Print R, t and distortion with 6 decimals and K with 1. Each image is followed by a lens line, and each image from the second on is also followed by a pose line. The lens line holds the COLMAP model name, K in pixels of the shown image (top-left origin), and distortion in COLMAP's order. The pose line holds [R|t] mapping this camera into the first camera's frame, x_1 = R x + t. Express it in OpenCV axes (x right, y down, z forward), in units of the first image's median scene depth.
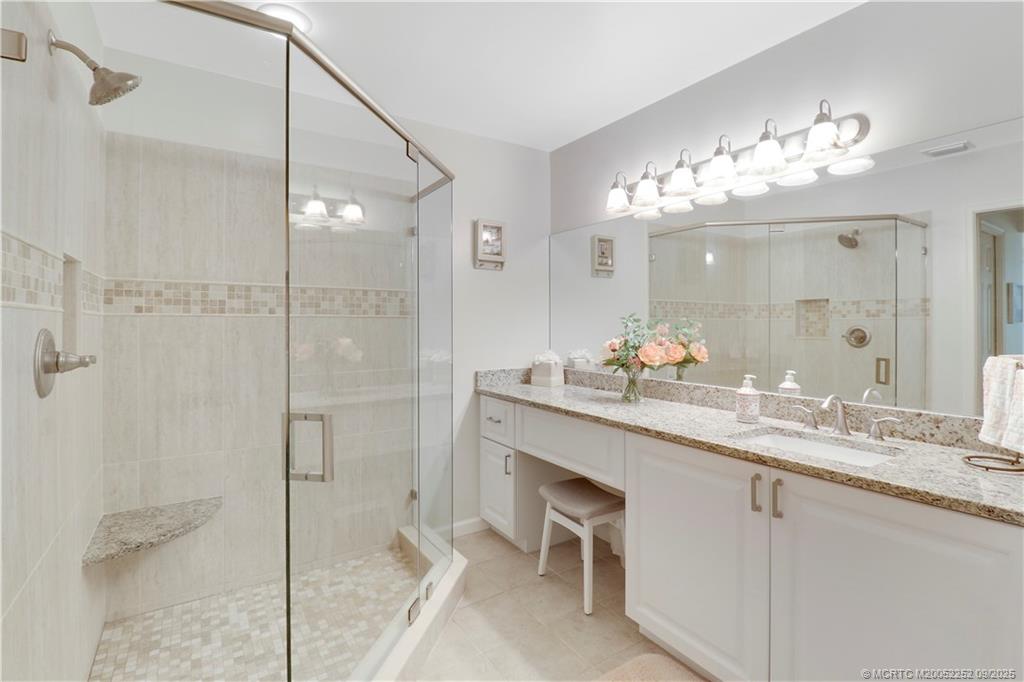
lens RADIAL K [[494.7, 0, 512.2], [0, 494.7, 331.3], [0, 0, 1]] dist [-0.003265, -0.003069]
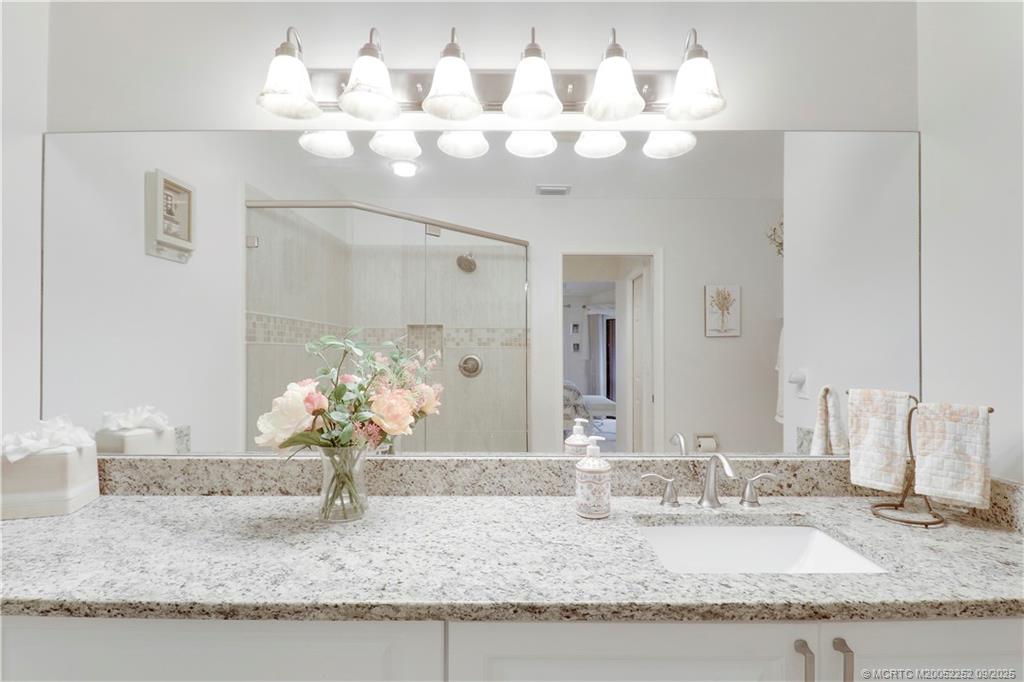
lens RADIAL K [[494.7, 0, 532.3], [0, 494.7, 354.2], [0, 0, 1]] dist [-0.003265, -0.003069]
pose [[0.545757, -0.000342, 0.837944, -0.051356], [0.010922, 0.999918, -0.006705, -0.006427], [-0.837872, 0.012812, 0.545716, 0.561207]]
